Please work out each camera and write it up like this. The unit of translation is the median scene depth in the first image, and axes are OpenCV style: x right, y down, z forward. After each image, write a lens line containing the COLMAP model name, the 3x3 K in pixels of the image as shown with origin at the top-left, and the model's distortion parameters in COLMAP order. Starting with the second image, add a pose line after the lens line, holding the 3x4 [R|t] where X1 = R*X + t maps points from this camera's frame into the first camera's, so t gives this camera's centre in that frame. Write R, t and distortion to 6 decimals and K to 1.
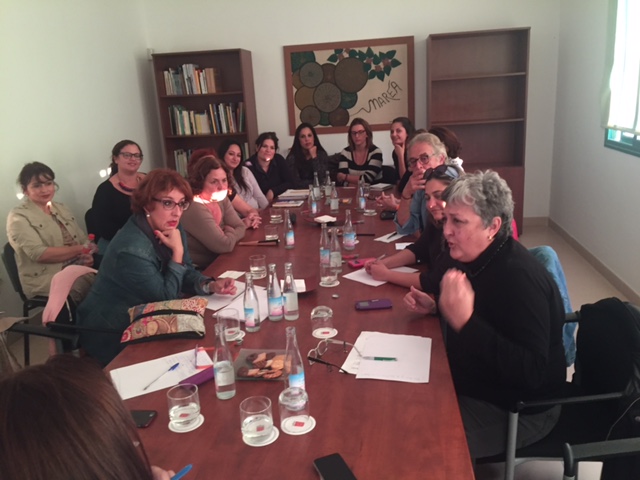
lens RADIAL K [[571.5, 0, 322.7], [0, 571.5, 222.2], [0, 0, 1]] dist [0.142990, -0.206047]
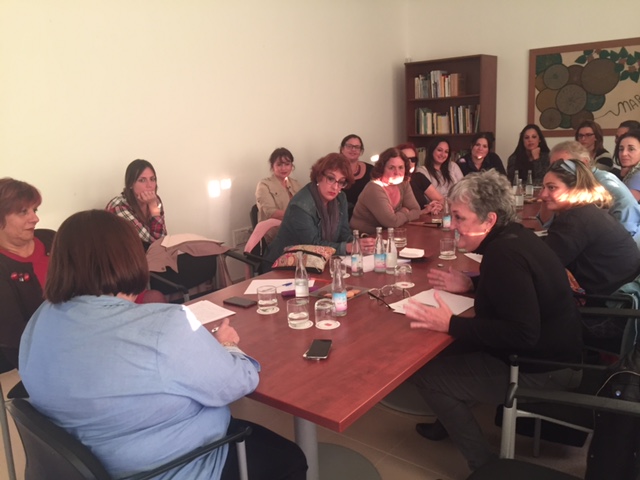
lens RADIAL K [[571.5, 0, 322.7], [0, 571.5, 222.2], [0, 0, 1]] dist [0.142990, -0.206047]
pose [[0.864266, 0.110377, -0.490777, 0.157956], [-0.115349, 0.993119, 0.020223, 0.018707], [0.489632, 0.039132, 0.871051, -0.062244]]
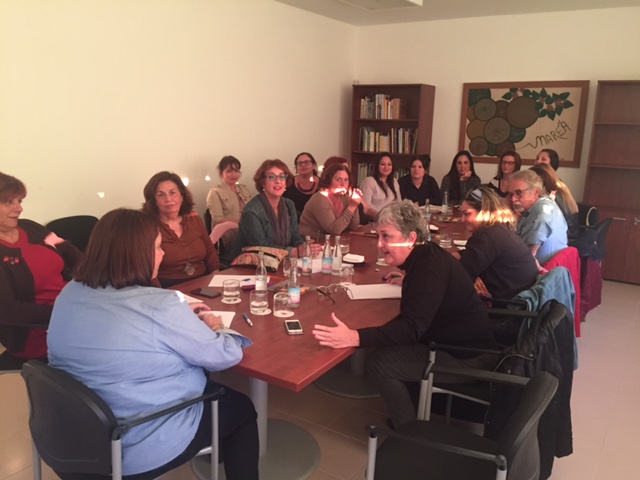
lens RADIAL K [[571.5, 0, 322.7], [0, 571.5, 222.2], [0, 0, 1]] dist [0.142990, -0.206047]
pose [[0.905446, 0.156079, -0.394723, 0.175952], [-0.172885, 0.984916, -0.007128, 0.020235], [0.387657, 0.074696, 0.918772, -0.132419]]
